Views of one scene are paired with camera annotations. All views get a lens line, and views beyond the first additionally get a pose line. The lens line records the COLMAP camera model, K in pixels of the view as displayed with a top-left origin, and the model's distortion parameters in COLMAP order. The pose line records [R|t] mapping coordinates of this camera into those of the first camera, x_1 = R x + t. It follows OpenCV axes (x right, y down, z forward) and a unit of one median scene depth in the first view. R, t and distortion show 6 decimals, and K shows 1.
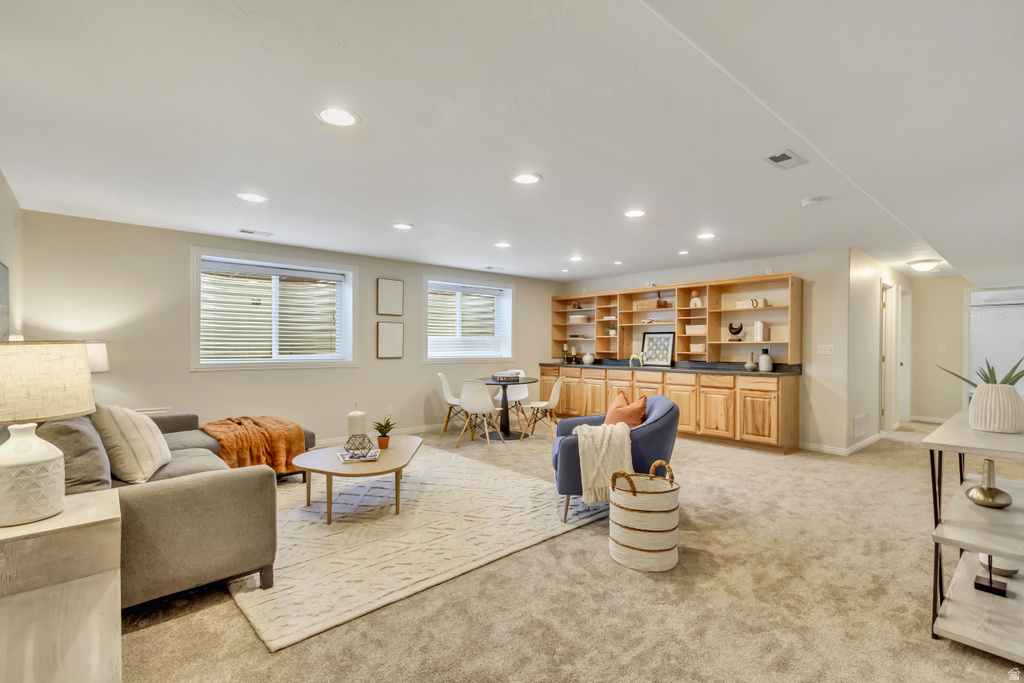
lens RADIAL K [[473.0, 0, 512.8], [0, 473.0, 345.1], [0, 0, 1]] dist [0.004662, 0.000089]
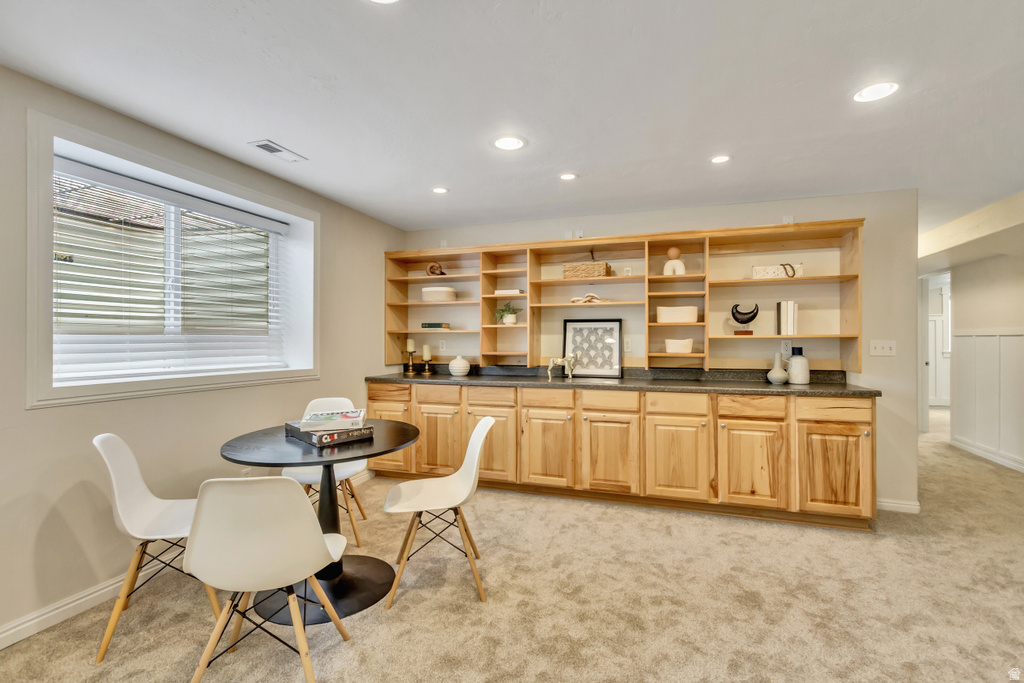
lens RADIAL K [[473.0, 0, 511.0], [0, 473.0, 337.9], [0, 0, 1]] dist [0.004662, 0.000089]
pose [[0.866330, -0.002375, 0.499466, -0.071394], [0.004164, 0.999988, -0.002467, -0.002912], [-0.499454, 0.004217, 0.866330, 0.547836]]
